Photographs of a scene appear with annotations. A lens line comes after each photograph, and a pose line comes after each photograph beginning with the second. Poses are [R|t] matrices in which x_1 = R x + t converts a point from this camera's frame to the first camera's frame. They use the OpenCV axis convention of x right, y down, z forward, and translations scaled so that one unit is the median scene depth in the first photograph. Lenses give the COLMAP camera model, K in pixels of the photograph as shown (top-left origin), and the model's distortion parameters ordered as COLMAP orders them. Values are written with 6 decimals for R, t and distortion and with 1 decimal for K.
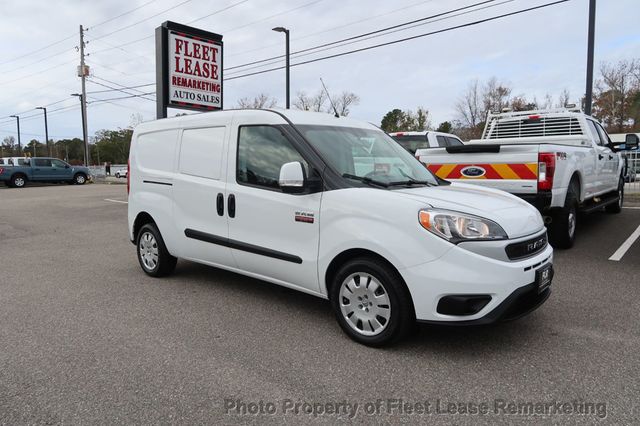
lens RADIAL K [[441.9, 0, 339.8], [0, 441.9, 225.6], [0, 0, 1]] dist [-0.021156, 0.005860]
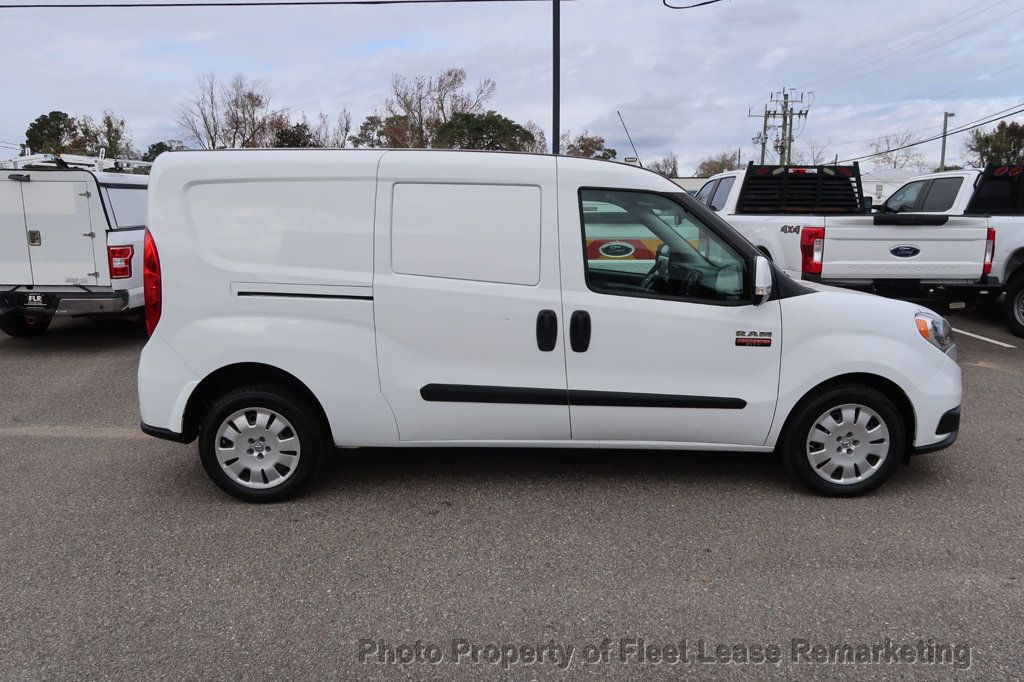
lens RADIAL K [[707.0, 0, 536.8], [0, 707.0, 356.1], [0, 0, 1]] dist [-0.021156, 0.005860]
pose [[0.734727, -0.115244, 0.668502, -0.402714], [0.078994, 0.993294, 0.084416, -0.042154], [-0.673748, -0.009215, 0.738904, 0.165798]]
